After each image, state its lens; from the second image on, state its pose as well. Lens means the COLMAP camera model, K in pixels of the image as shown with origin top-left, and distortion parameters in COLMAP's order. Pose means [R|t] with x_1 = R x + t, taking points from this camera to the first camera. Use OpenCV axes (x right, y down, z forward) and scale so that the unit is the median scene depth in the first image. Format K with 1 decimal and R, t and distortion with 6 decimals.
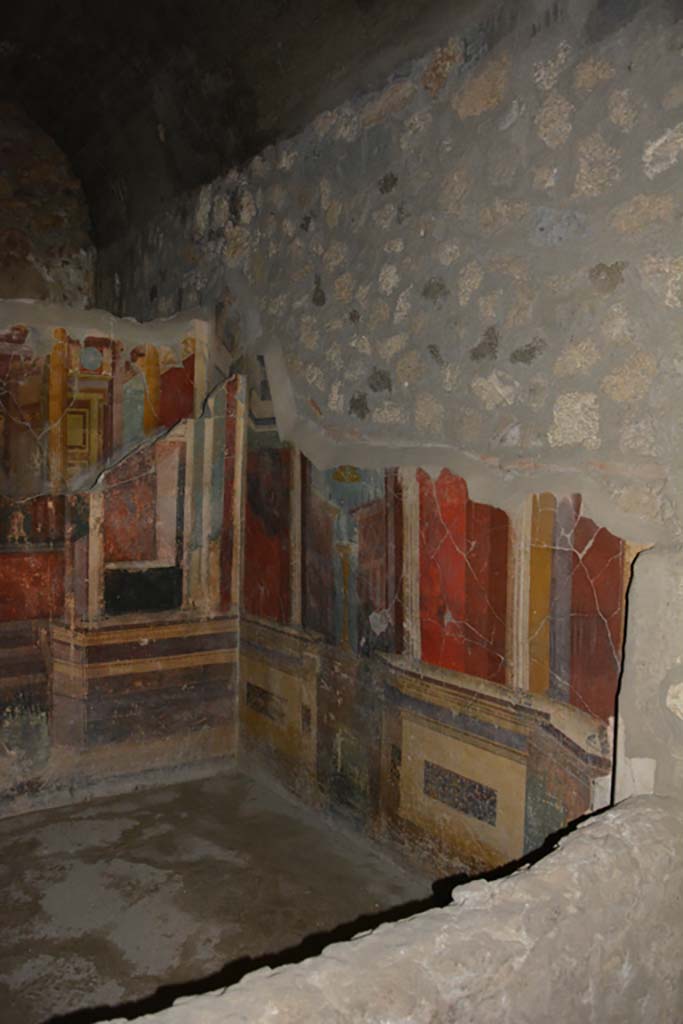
lens RADIAL K [[789.7, 0, 372.2], [0, 789.7, 512.0], [0, 0, 1]] dist [-0.164533, 0.118209]
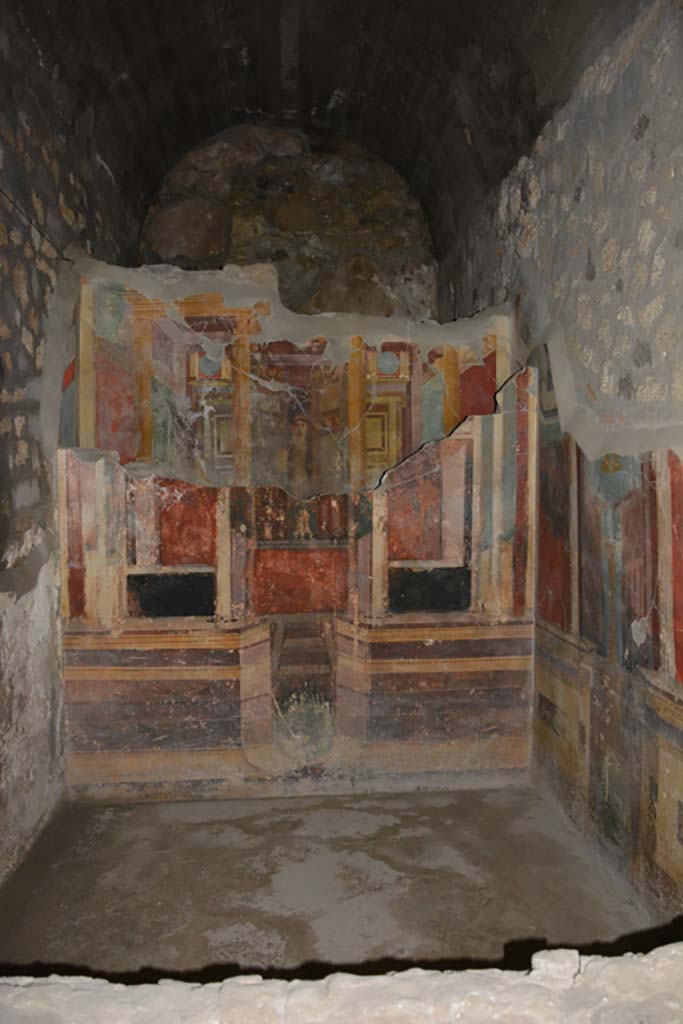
lens RADIAL K [[789.7, 0, 372.2], [0, 789.7, 512.0], [0, 0, 1]] dist [-0.164533, 0.118209]
pose [[0.856869, -0.009536, -0.515445, 0.172929], [-0.000658, 0.999808, -0.019590, 0.022180], [0.515533, 0.017125, 0.856699, 0.105994]]
